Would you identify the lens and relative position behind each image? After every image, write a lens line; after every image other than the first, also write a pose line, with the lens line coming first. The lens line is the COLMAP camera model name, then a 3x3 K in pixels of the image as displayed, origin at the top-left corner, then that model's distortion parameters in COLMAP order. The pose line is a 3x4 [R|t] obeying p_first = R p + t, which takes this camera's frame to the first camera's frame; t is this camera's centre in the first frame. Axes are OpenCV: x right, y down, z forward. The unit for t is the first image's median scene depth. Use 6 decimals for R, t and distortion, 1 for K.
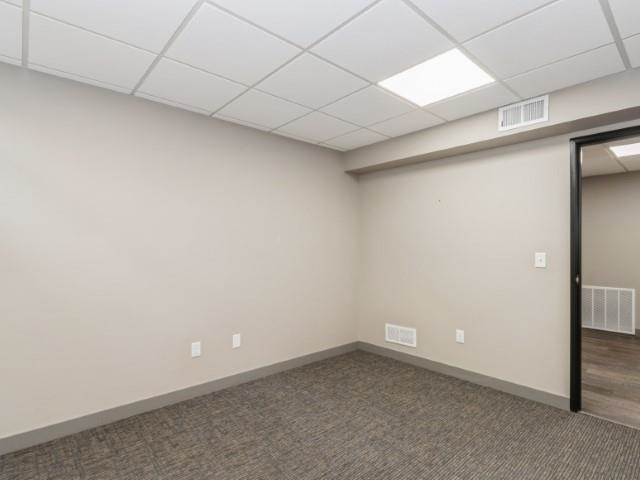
lens RADIAL K [[339.8, 0, 320.0], [0, 339.8, 240.0], [0, 0, 1]] dist [-0.002704, -0.000293]
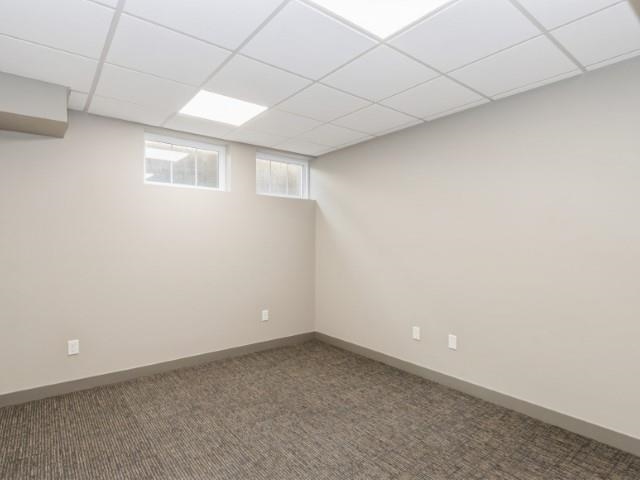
lens RADIAL K [[353.0, 0, 320.0], [0, 353.0, 240.0], [0, 0, 1]] dist [0.001498, -0.000386]
pose [[-0.055867, -0.000906, -0.998438, 0.925865], [0.008674, 0.999961, -0.001393, 0.009552], [0.998401, -0.008739, -0.055857, 0.828133]]
